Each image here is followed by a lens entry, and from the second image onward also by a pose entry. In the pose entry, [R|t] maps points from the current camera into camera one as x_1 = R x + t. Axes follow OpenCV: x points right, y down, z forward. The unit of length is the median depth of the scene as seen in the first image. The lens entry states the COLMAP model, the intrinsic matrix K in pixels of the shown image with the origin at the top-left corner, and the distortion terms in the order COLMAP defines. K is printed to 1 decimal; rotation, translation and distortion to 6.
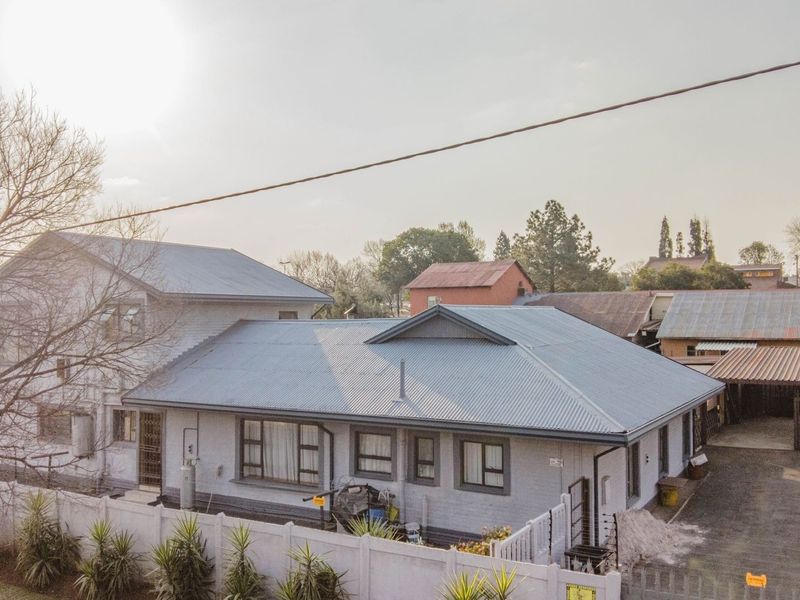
lens RADIAL K [[488.4, 0, 400.0], [0, 488.4, 300.0], [0, 0, 1]] dist [0.003821, -0.024591]
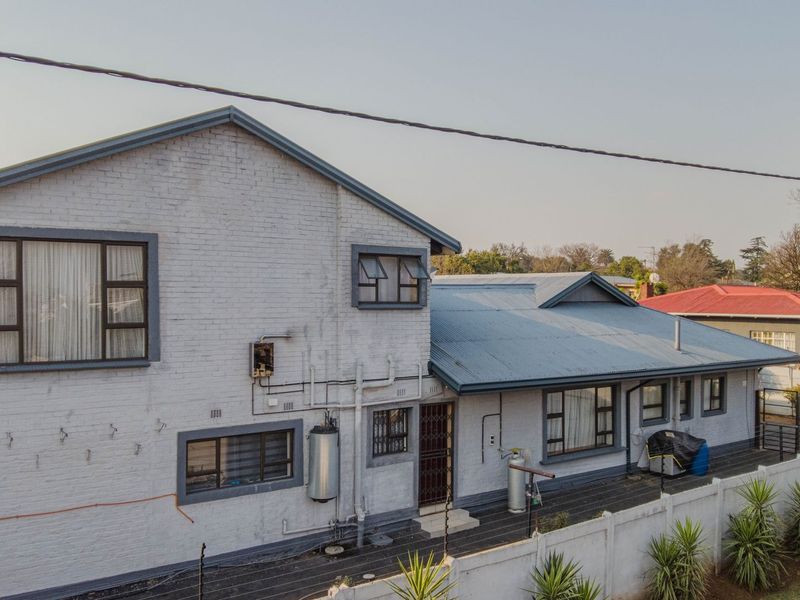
lens RADIAL K [[488.4, 0, 400.0], [0, 488.4, 300.0], [0, 0, 1]] dist [0.003821, -0.024591]
pose [[0.719962, -0.003488, 0.694005, -1.141078], [-0.026936, 0.999093, 0.032964, 0.054715], [-0.693491, -0.042427, 0.719215, 0.560245]]
